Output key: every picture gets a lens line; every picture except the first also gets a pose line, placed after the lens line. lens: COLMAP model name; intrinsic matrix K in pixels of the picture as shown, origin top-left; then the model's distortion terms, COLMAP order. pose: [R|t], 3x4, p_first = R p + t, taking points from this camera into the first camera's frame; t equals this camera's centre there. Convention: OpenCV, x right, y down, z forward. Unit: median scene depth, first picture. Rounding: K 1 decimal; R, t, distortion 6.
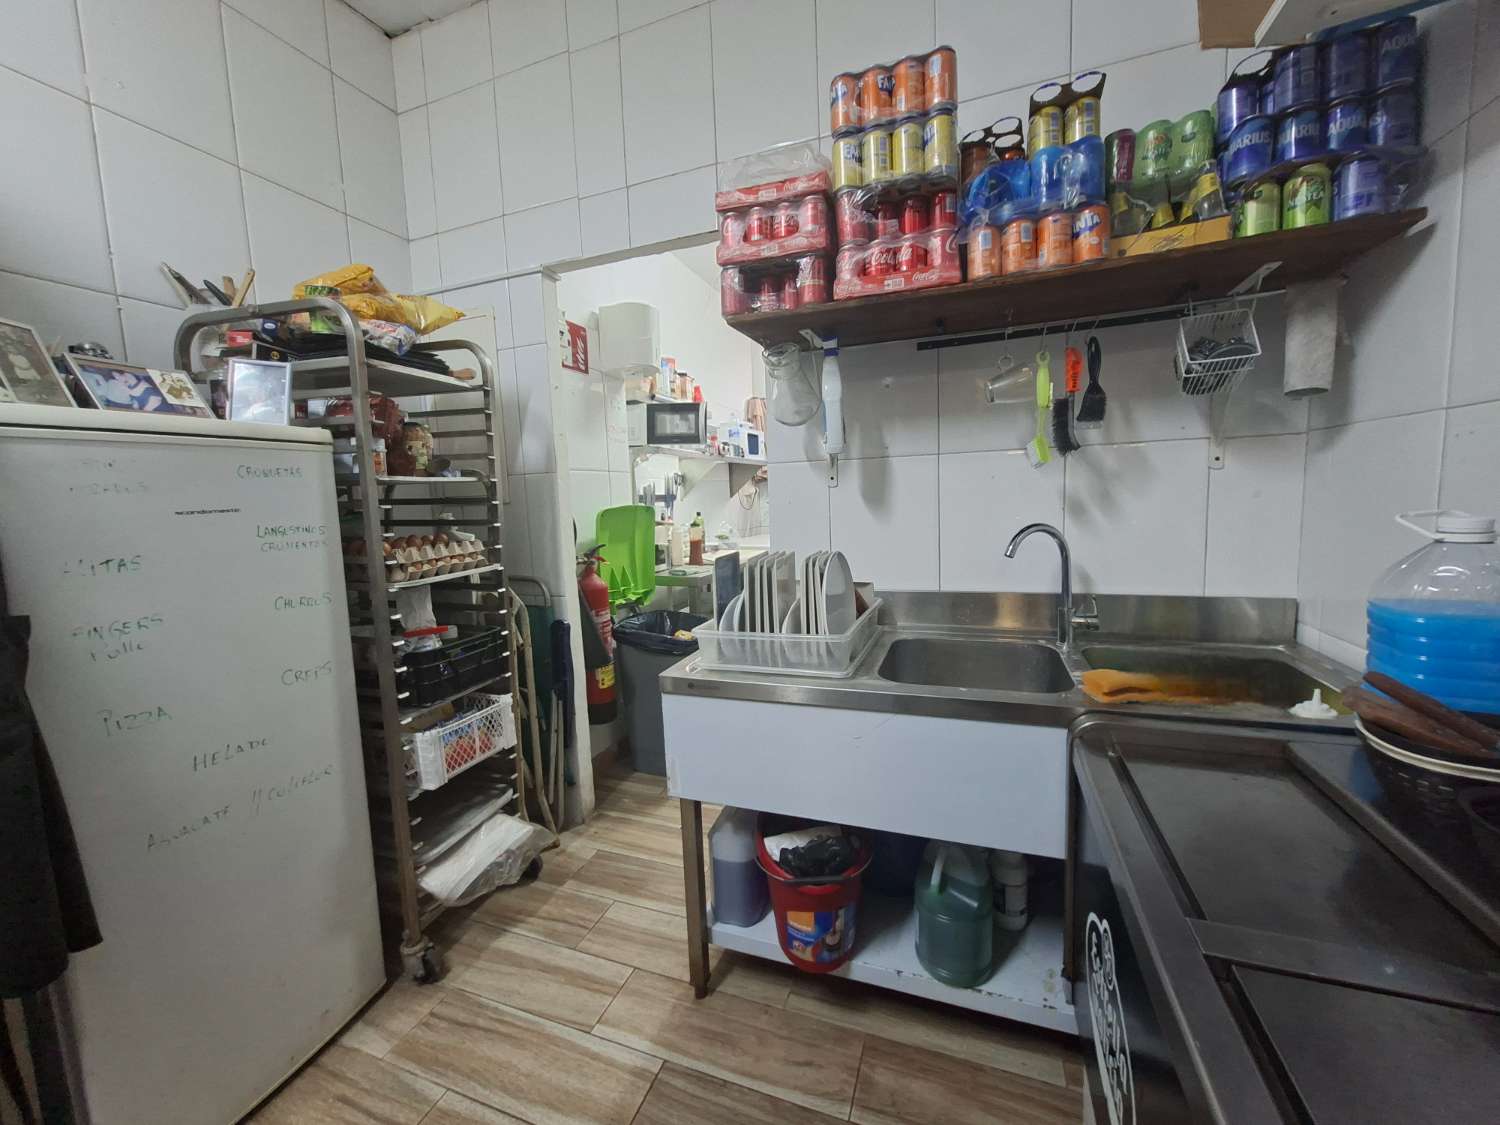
lens RADIAL K [[597.4, 0, 746.7], [0, 597.4, 558.6], [0, 0, 1]] dist [-0.003861, -0.000111]
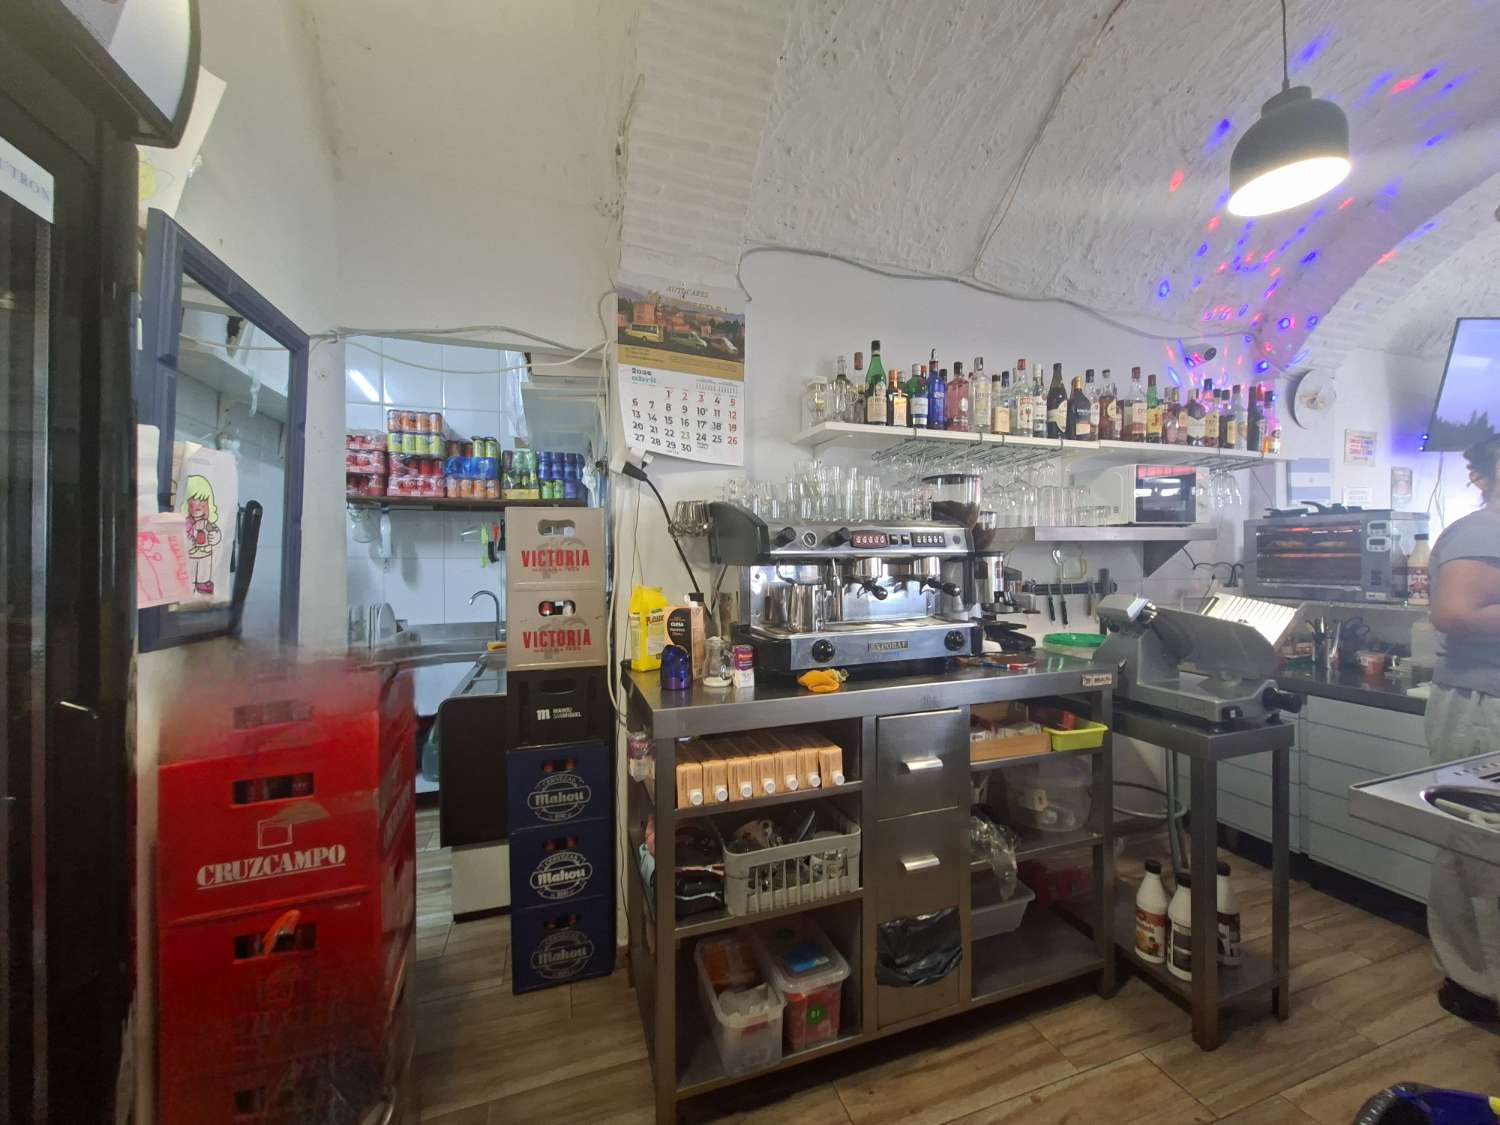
lens RADIAL K [[597.4, 0, 754.1], [0, 597.4, 555.7], [0, 0, 1]] dist [-0.003861, -0.000111]
pose [[0.774139, 0.032845, 0.632162, -0.216147], [0.039987, 0.994121, -0.100619, 0.096333], [-0.631751, 0.103171, 0.768275, -1.721962]]
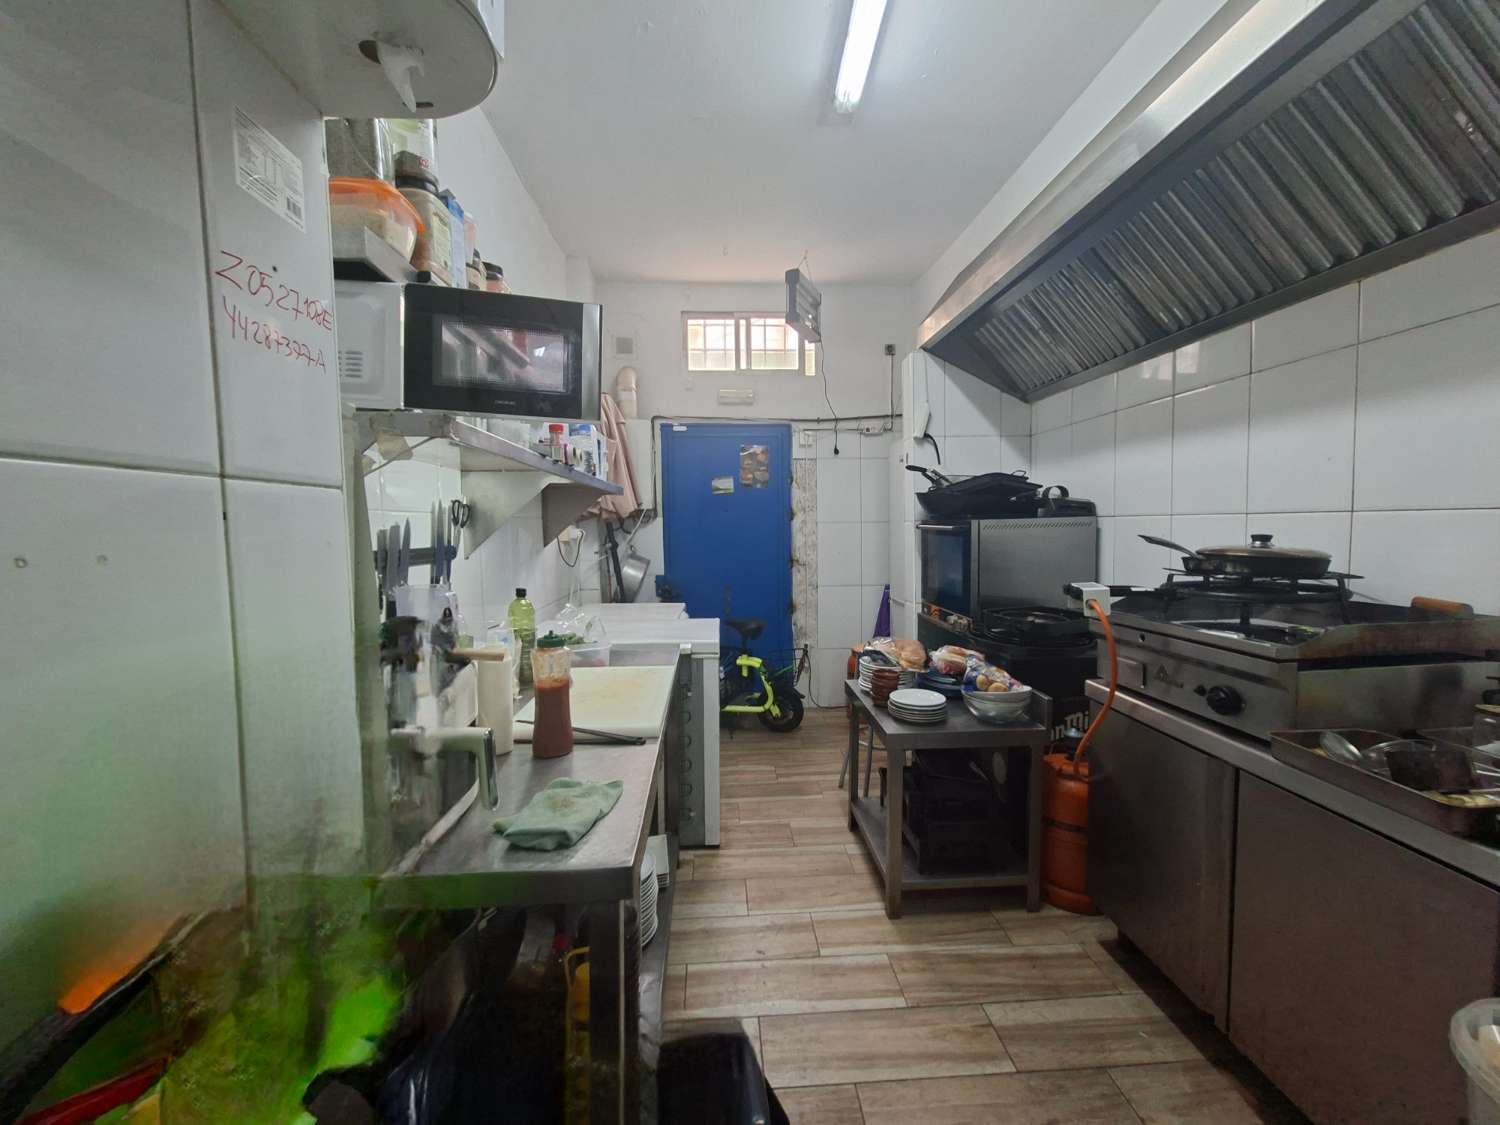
lens RADIAL K [[597.4, 0, 744.4], [0, 597.4, 563.1], [0, 0, 1]] dist [-0.003861, -0.000111]
pose [[0.917726, 0.002523, 0.397205, -0.121241], [0.018667, 0.998601, -0.049472, -0.083806], [-0.396774, 0.052816, 0.916395, 0.609763]]
